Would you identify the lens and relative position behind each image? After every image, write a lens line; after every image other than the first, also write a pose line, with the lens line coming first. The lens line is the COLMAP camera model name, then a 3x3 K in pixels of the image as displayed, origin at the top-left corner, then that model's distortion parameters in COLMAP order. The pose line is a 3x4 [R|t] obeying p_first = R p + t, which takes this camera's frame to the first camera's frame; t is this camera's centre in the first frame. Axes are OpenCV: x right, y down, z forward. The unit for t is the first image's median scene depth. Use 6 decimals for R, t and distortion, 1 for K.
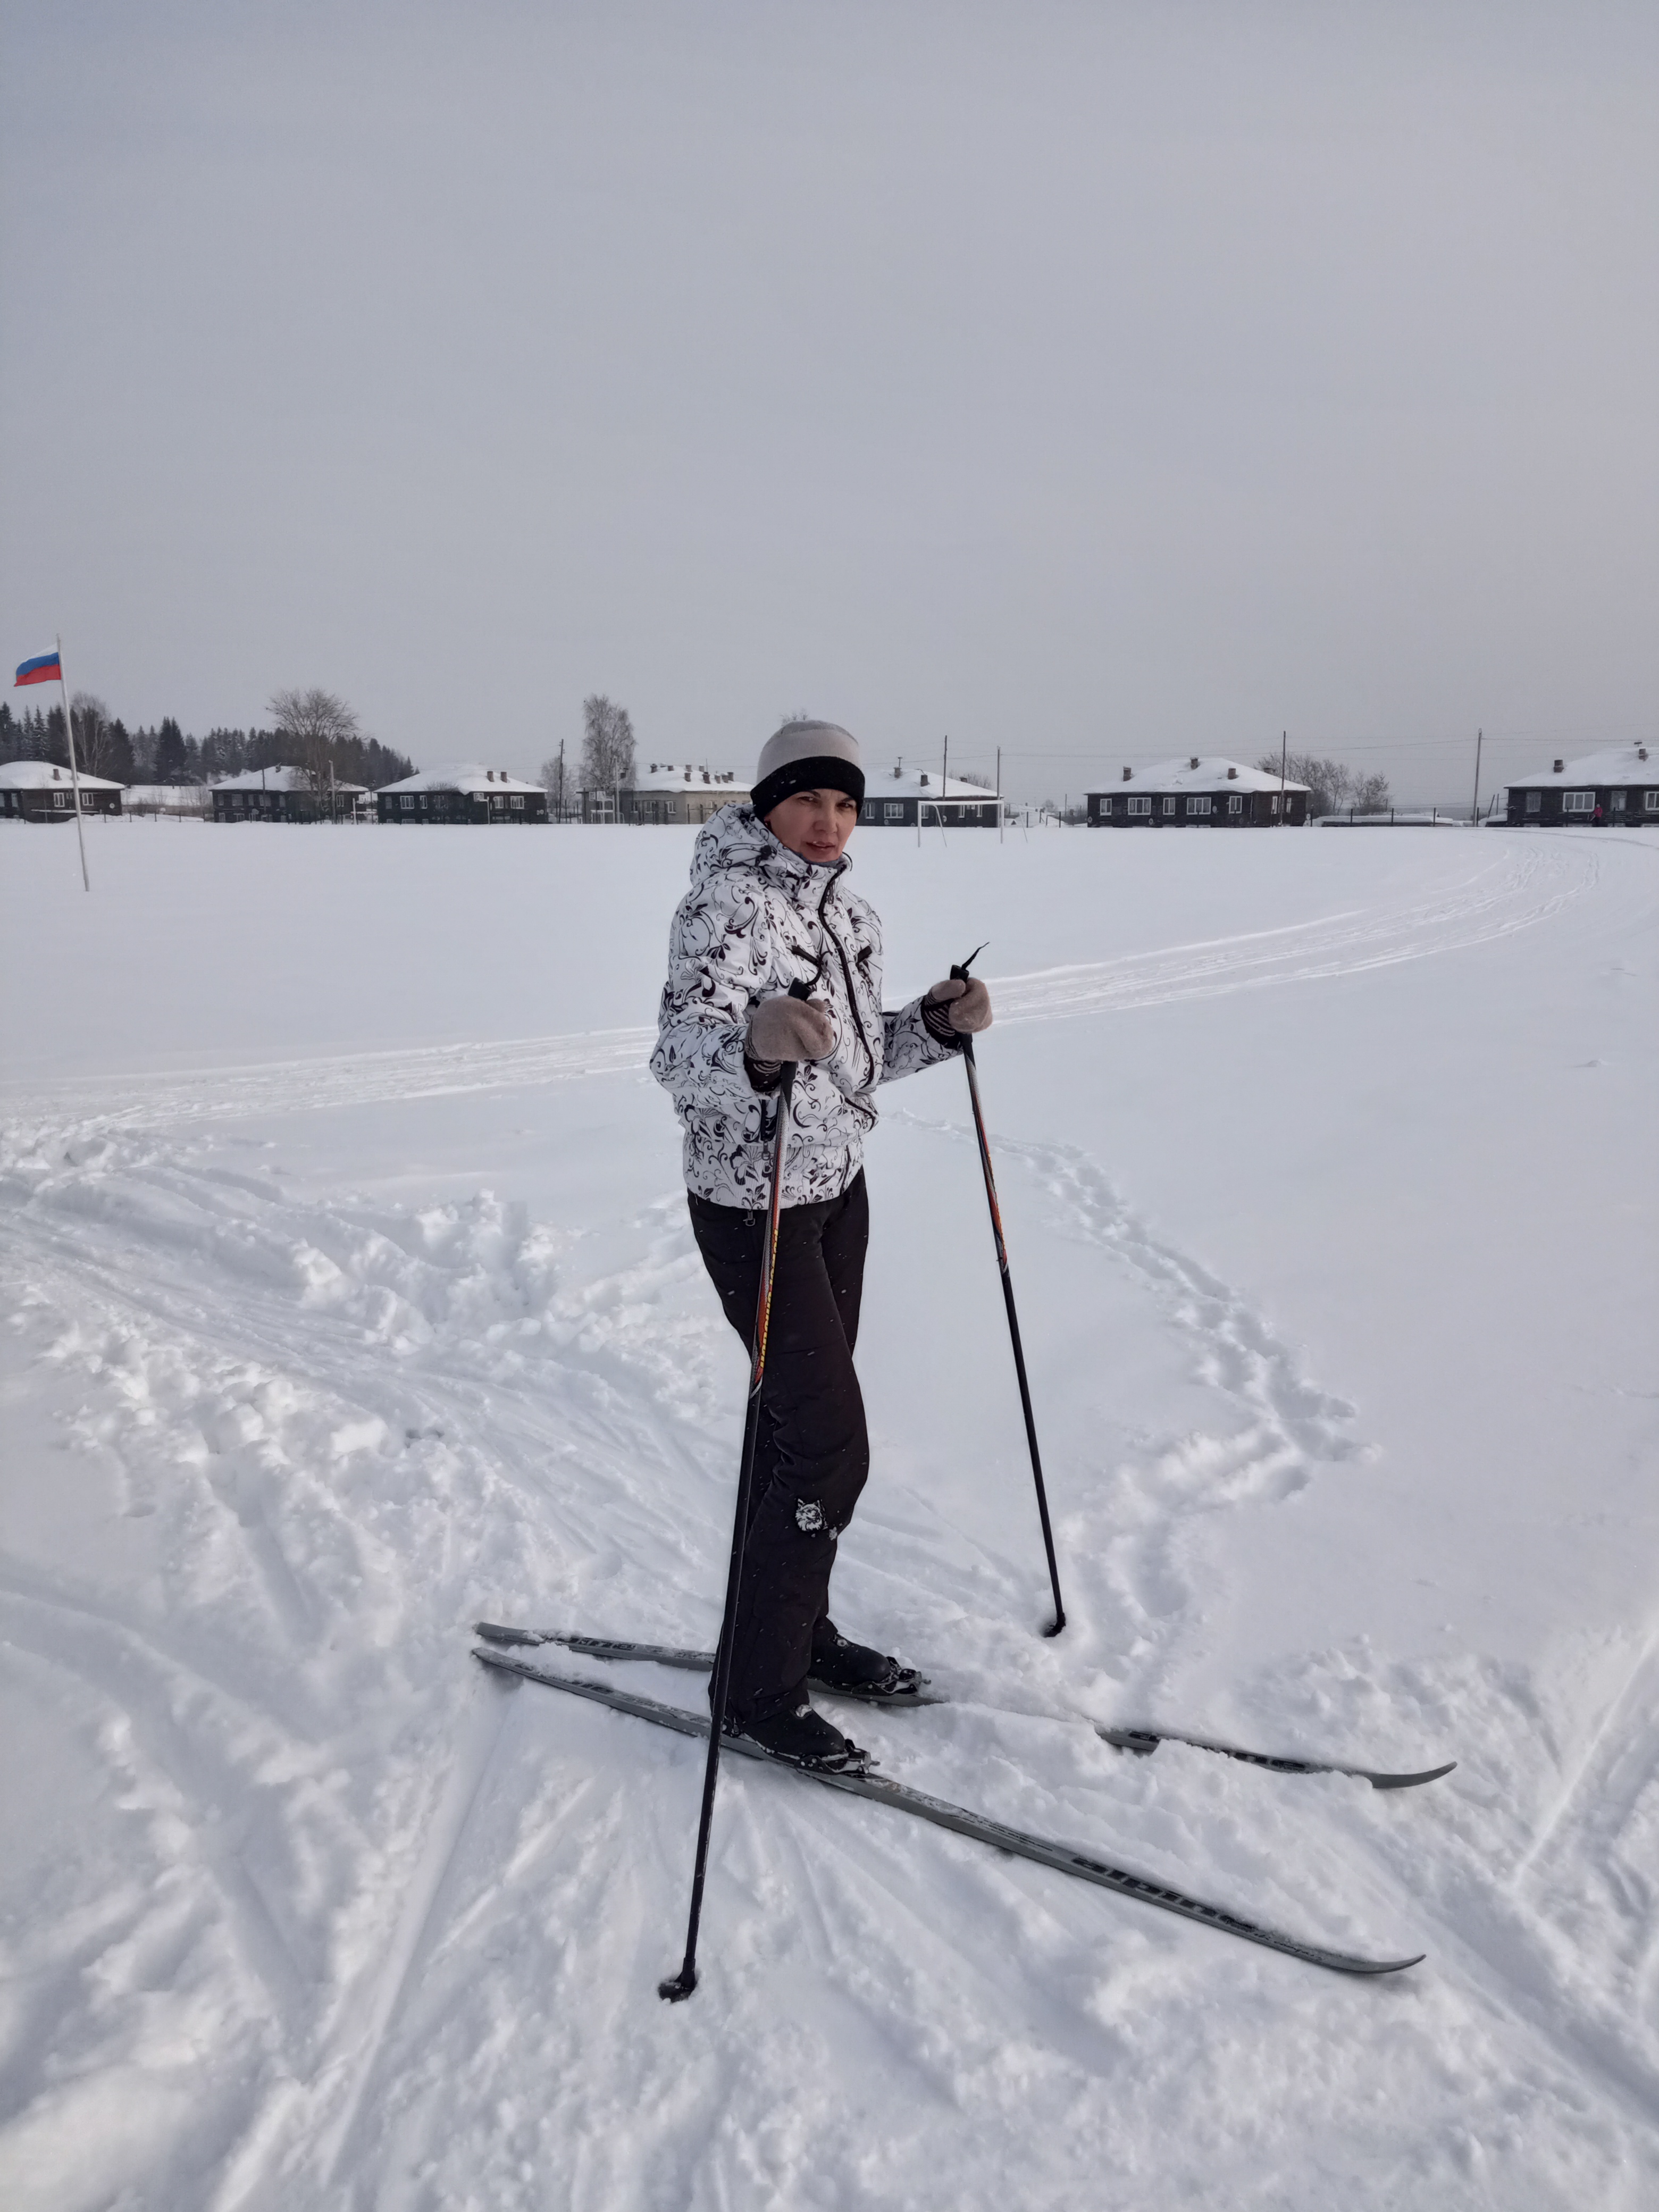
lens RADIAL K [[1790.1, 0, 823.2], [0, 1790.1, 1113.0], [0, 0, 1]] dist [0.150816, -0.297766]
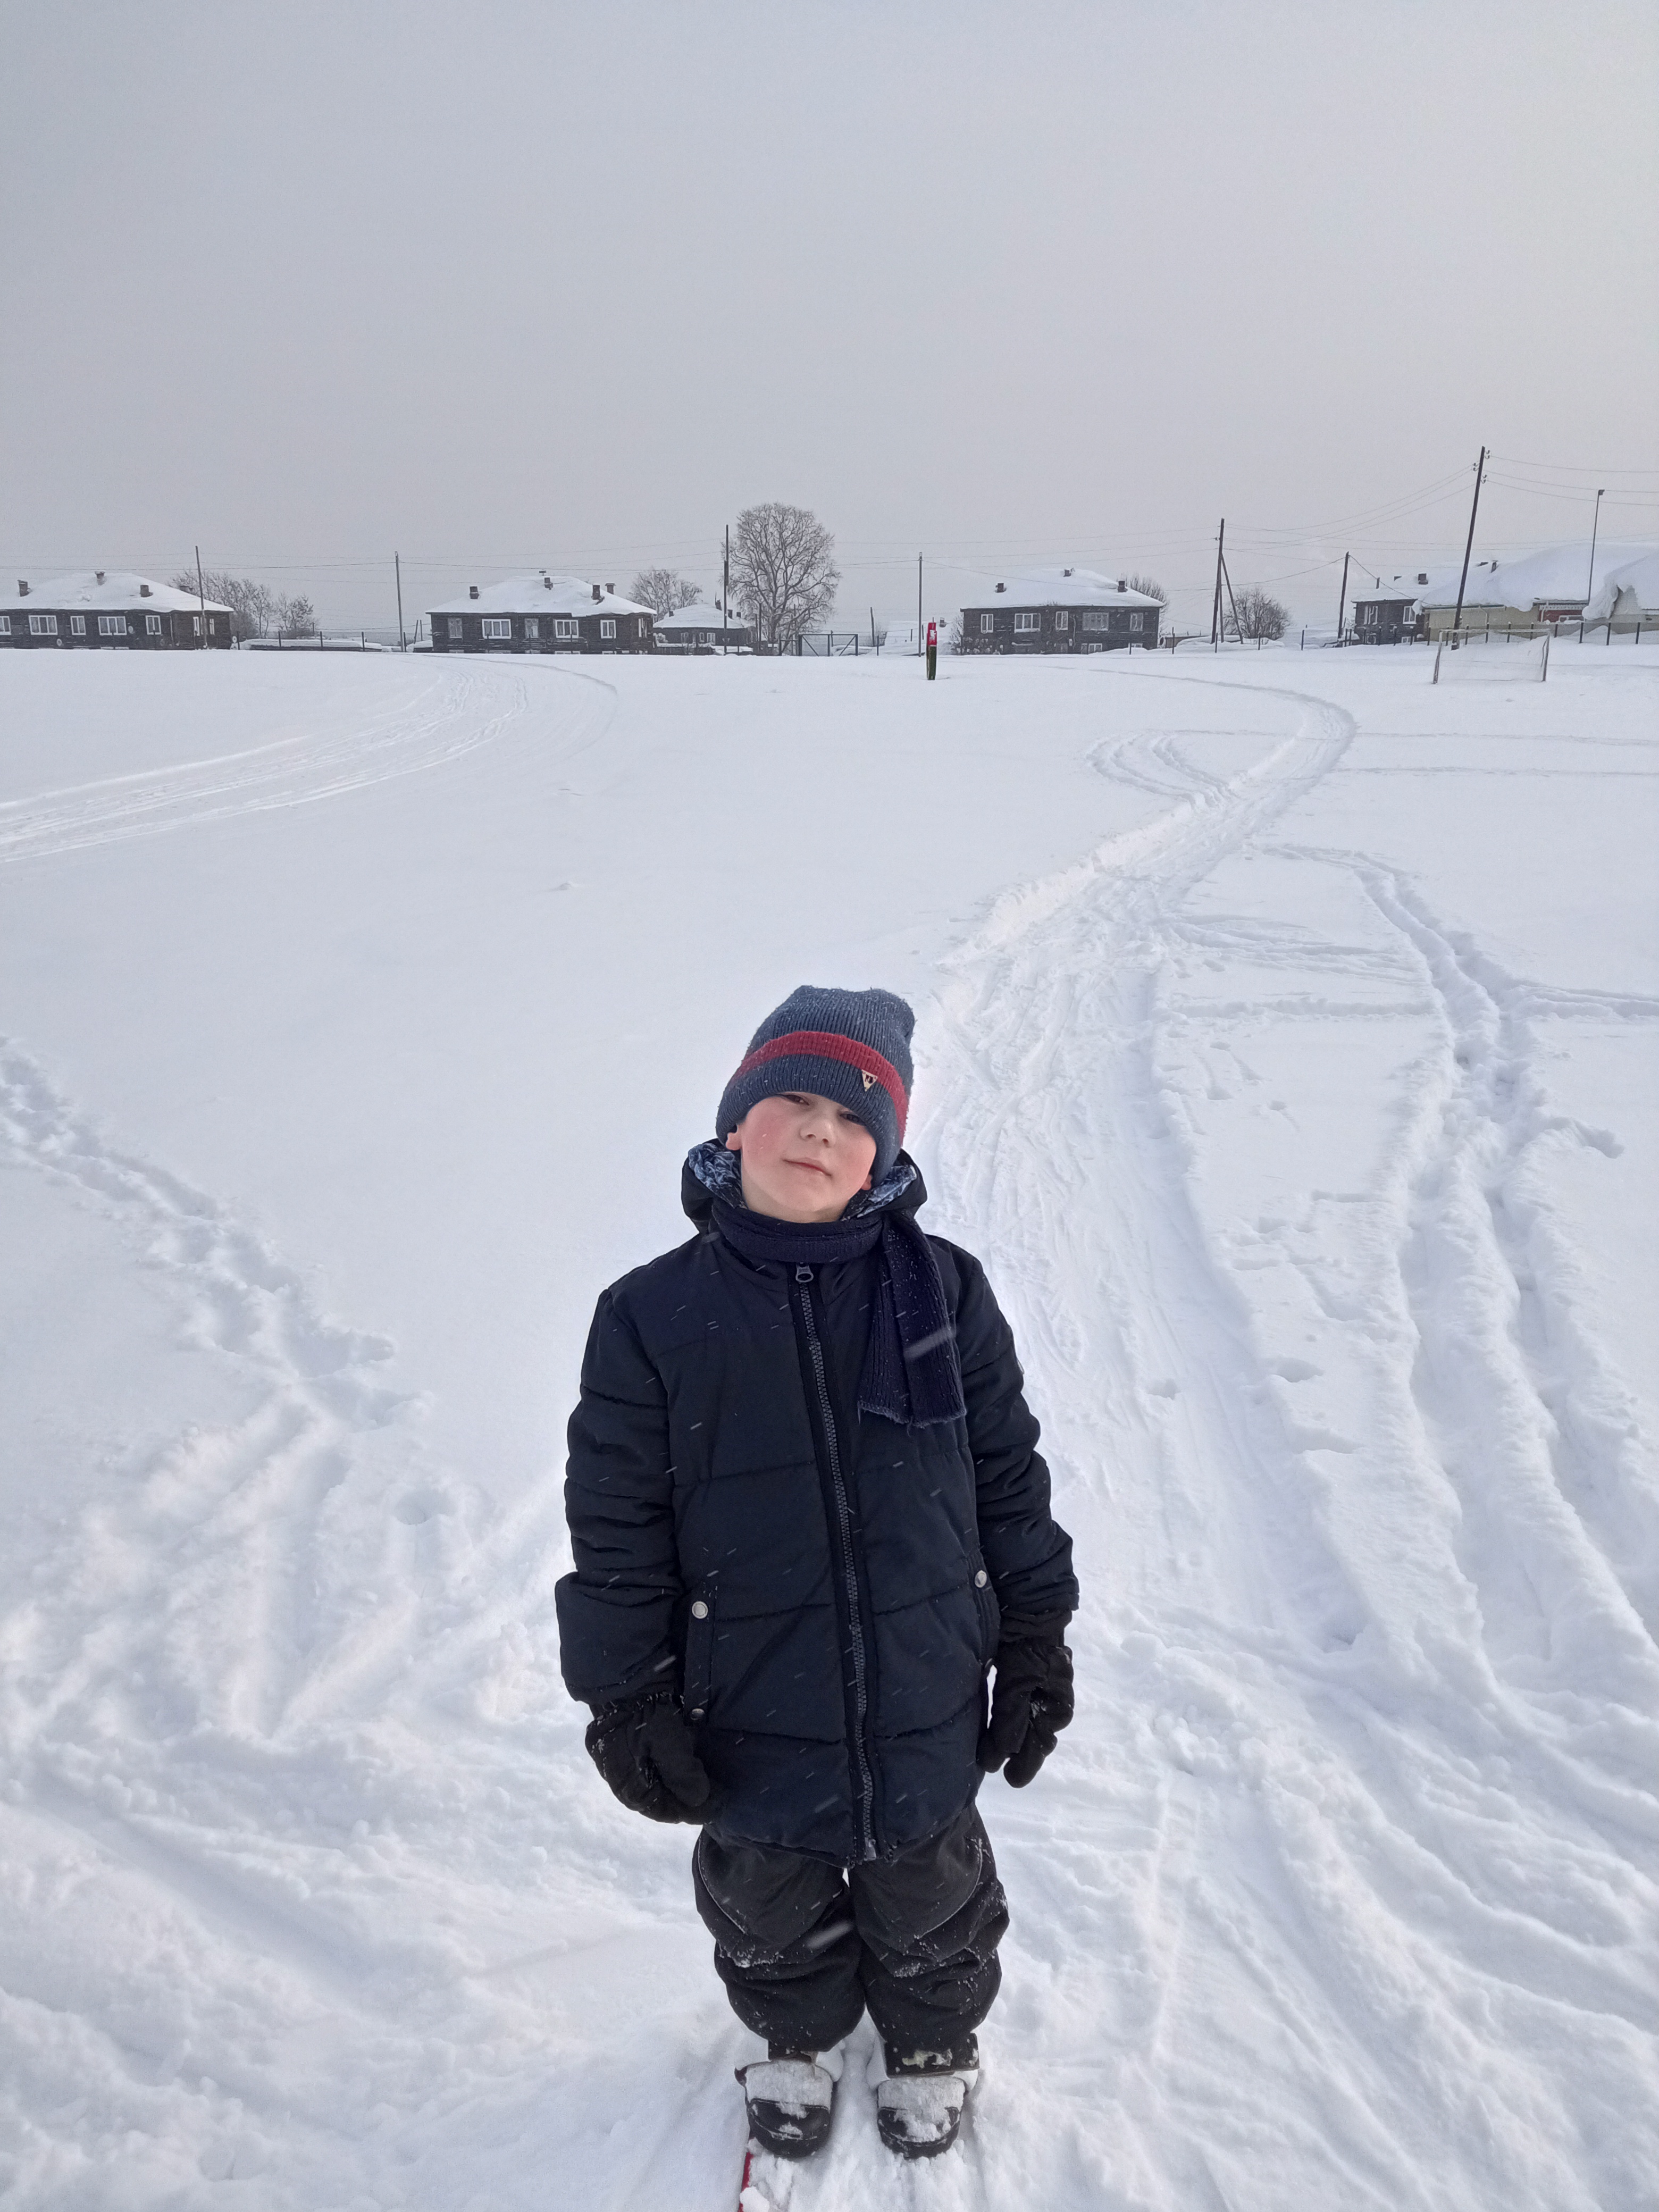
lens RADIAL K [[1790.1, 0, 823.2], [0, 1790.1, 1113.0], [0, 0, 1]] dist [0.150816, -0.297766]
pose [[0.846363, -0.134245, 0.515411, 0.032487], [0.086744, 0.989537, 0.115293, -0.008405], [-0.525496, -0.052871, 0.849152, 0.131907]]
